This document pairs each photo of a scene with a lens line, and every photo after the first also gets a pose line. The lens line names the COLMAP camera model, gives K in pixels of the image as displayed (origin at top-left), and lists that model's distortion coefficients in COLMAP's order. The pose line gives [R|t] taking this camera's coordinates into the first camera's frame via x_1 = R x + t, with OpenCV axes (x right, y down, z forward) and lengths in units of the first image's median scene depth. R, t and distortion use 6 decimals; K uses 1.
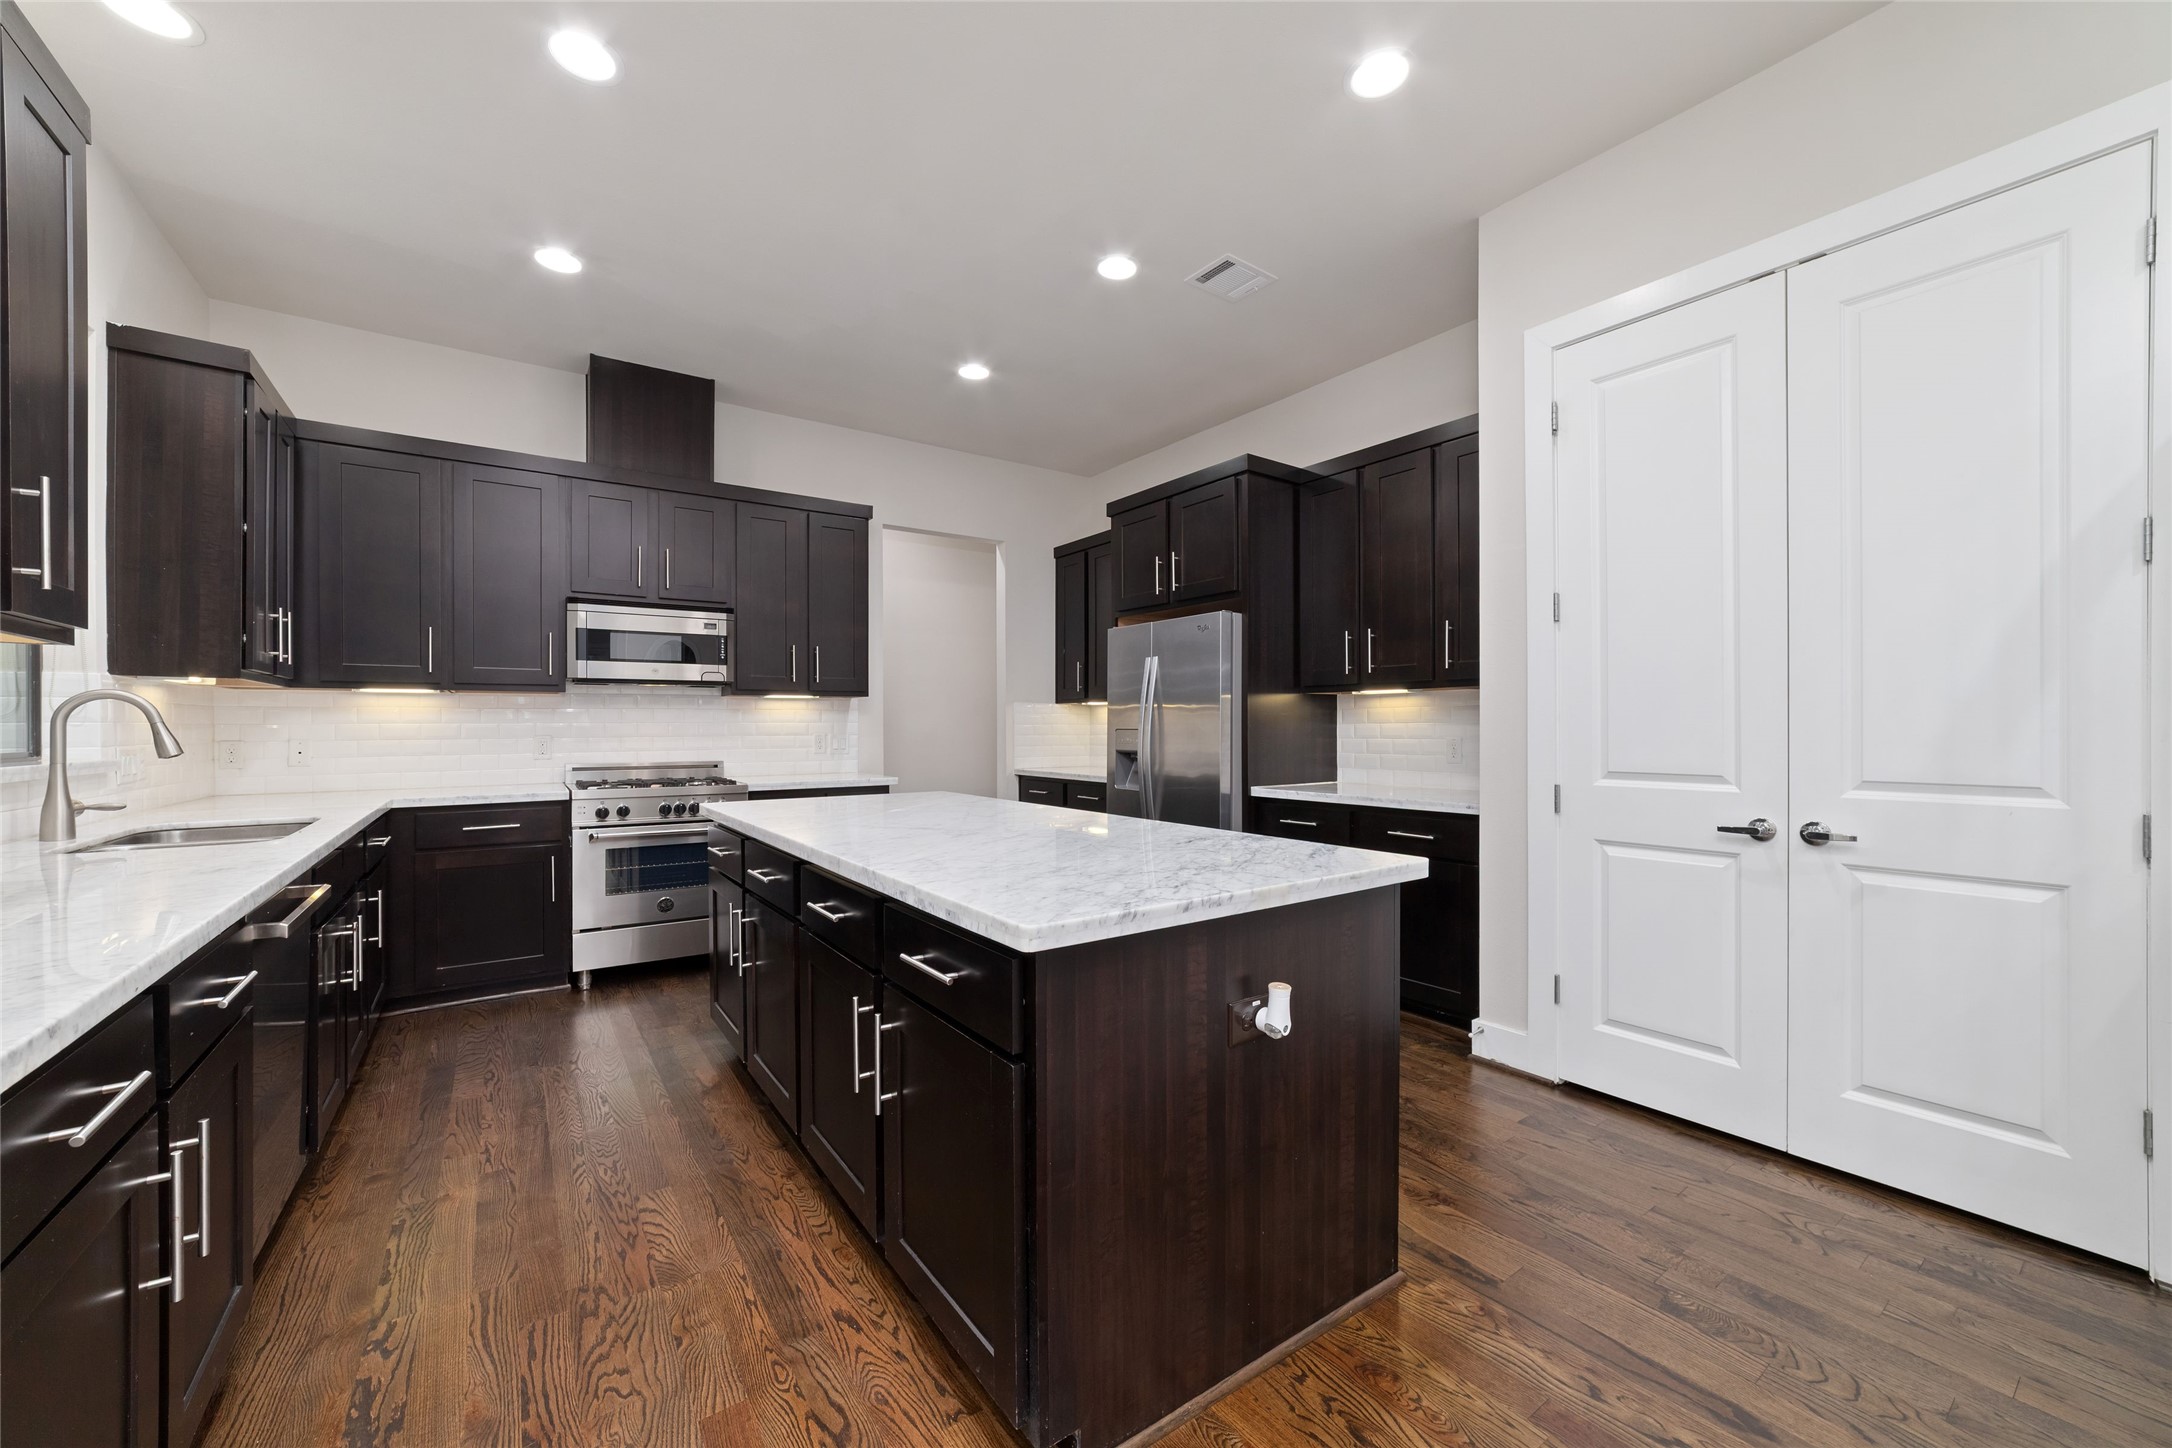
lens RADIAL K [[829.0, 0, 1071.9], [0, 829.0, 730.9], [0, 0, 1]] dist [-0.002085, 0.000211]
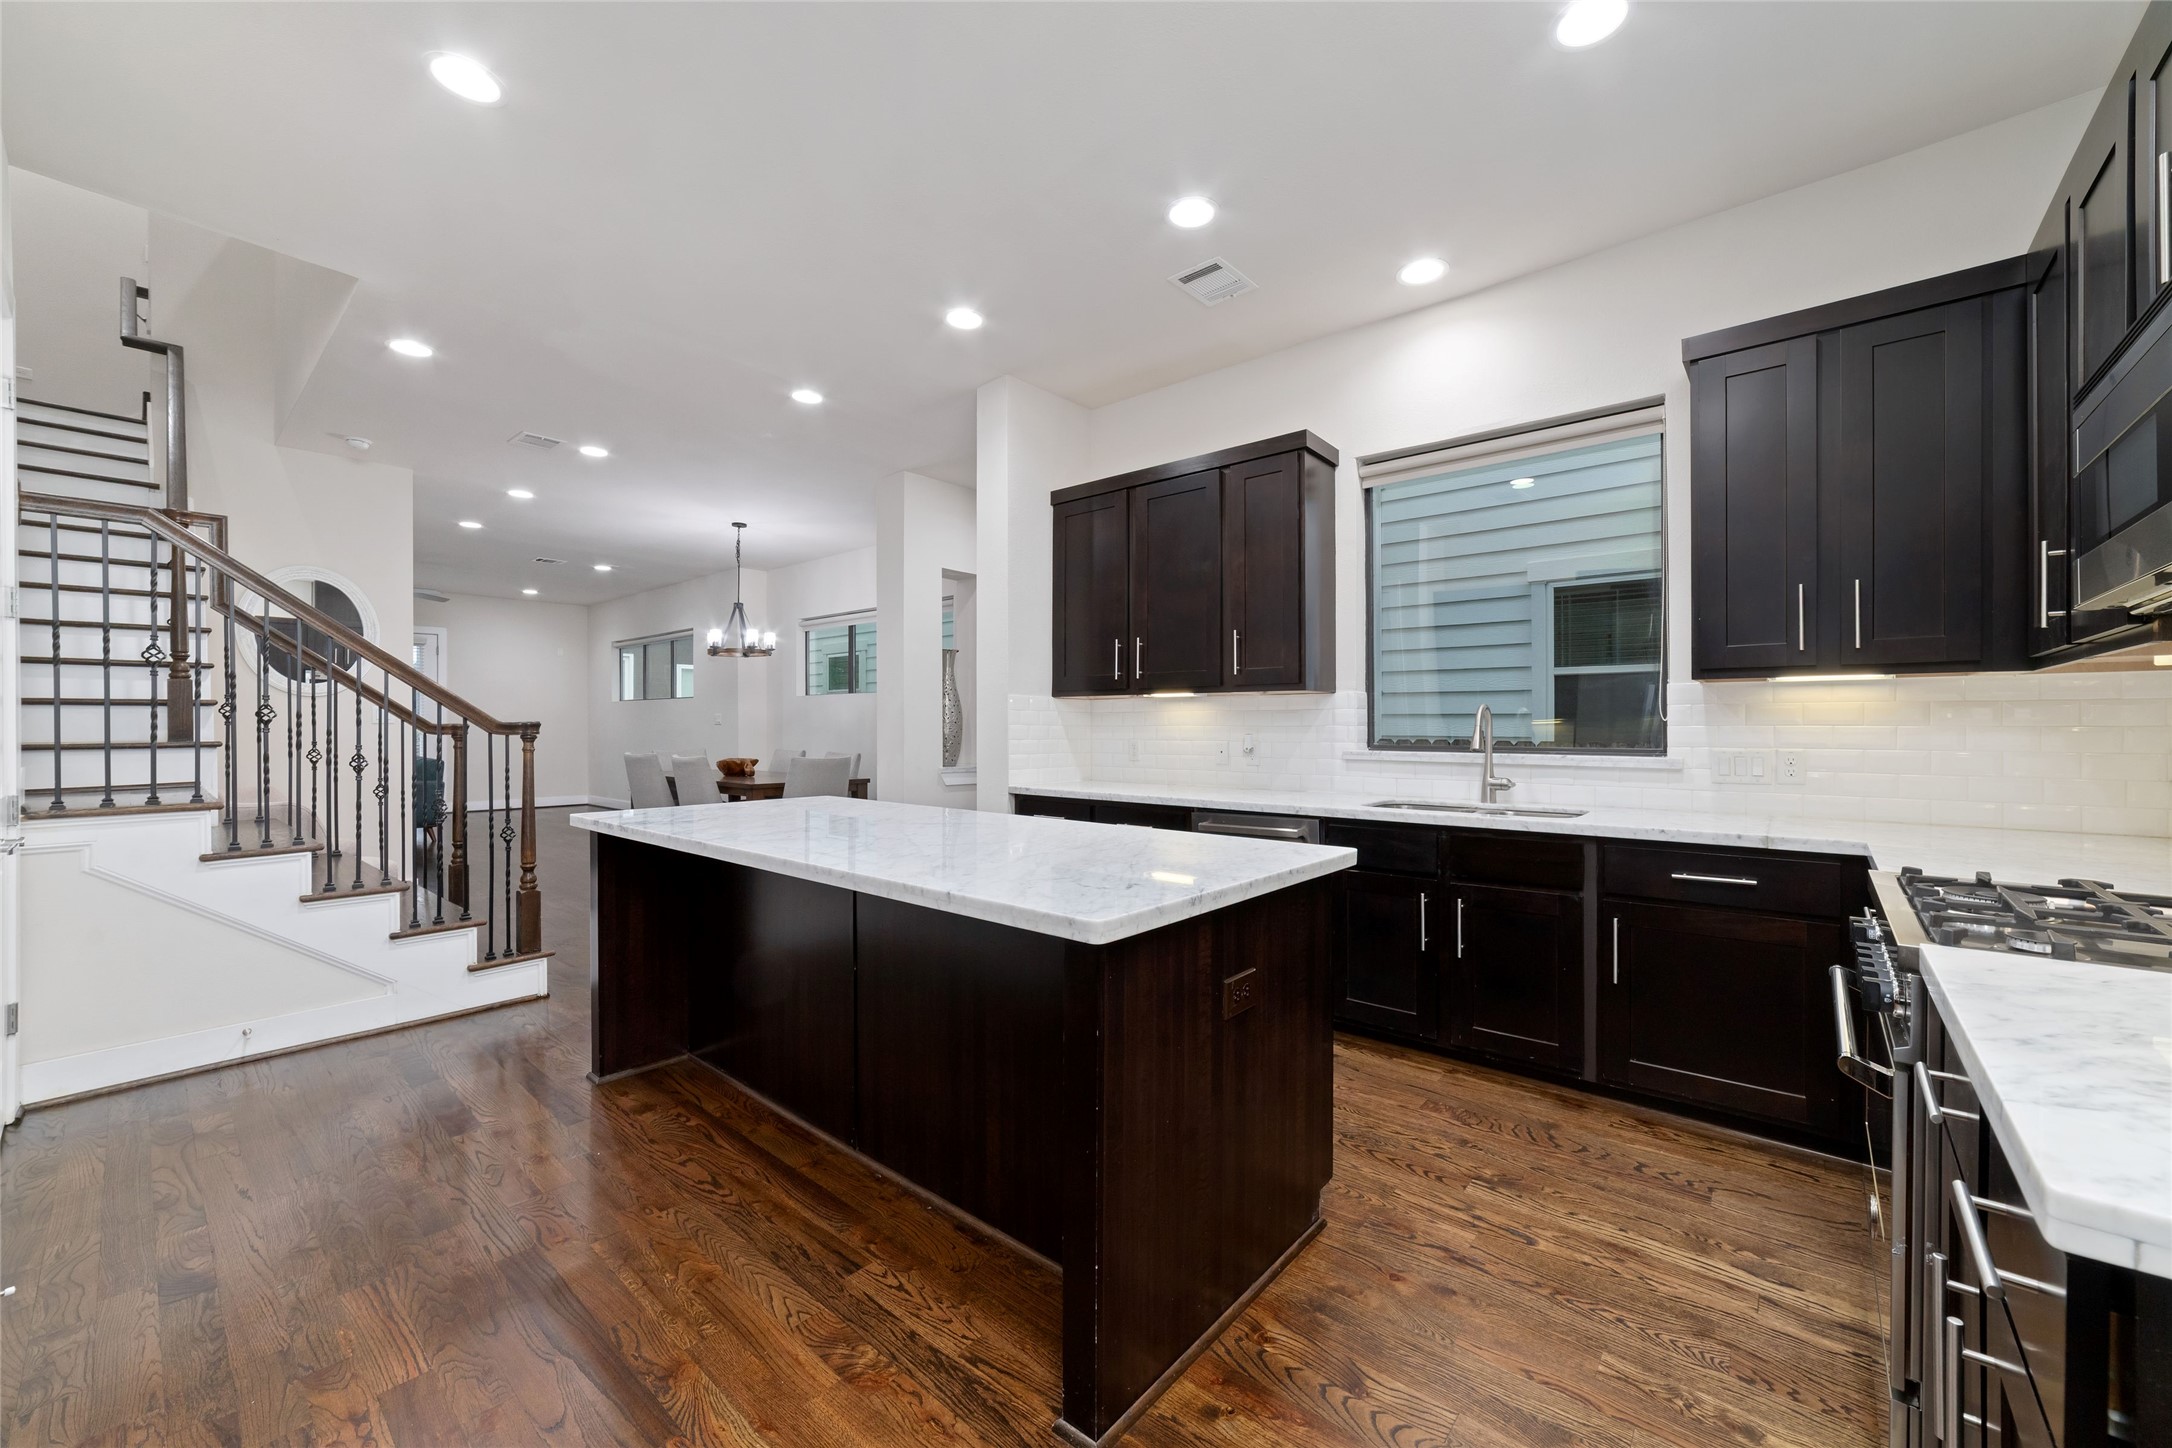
lens RADIAL K [[842.6, 0, 1089.3], [0, 842.6, 726.5], [0, 0, 1]] dist [-0.002508, -0.000069]
pose [[-0.969460, 0.005502, -0.245186, -0.063582], [0.002608, 0.999923, 0.012130, -0.017286], [0.245234, 0.011120, -0.969400, 1.302318]]
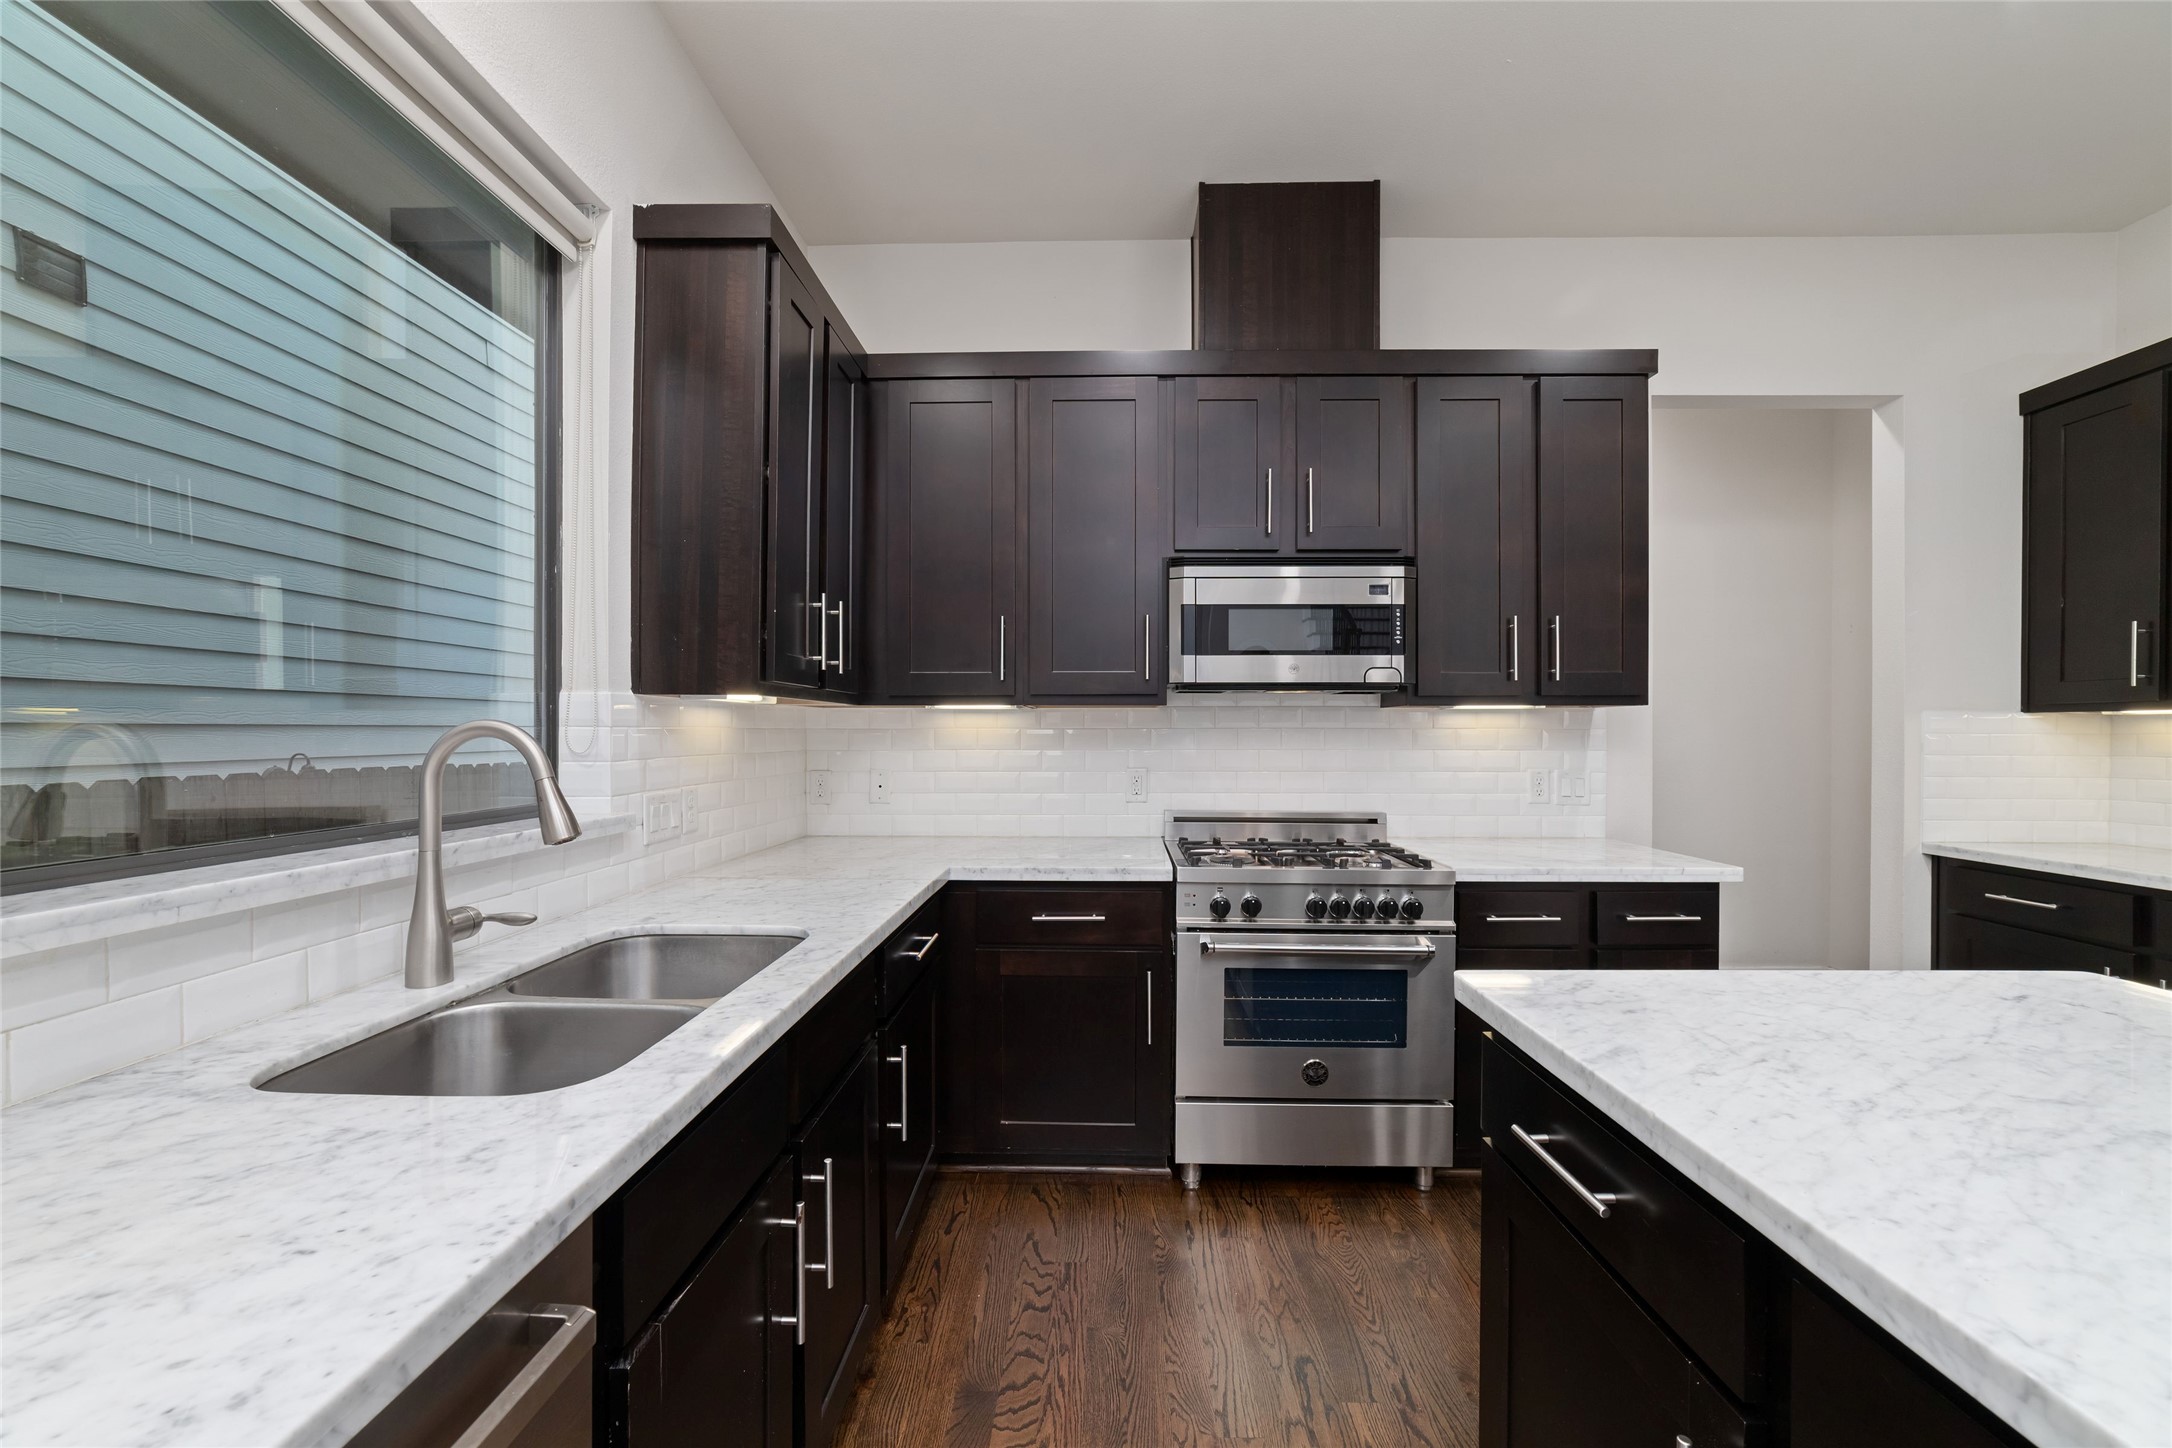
lens RADIAL K [[842.6, 0, 1089.3], [0, 842.6, 726.5], [0, 0, 1]] dist [-0.002508, -0.000069]
pose [[0.813135, 0.001928, -0.582072, -0.283882], [-0.008382, 0.999930, -0.008397, -0.025016], [0.582015, 0.011707, 0.813094, 0.440213]]
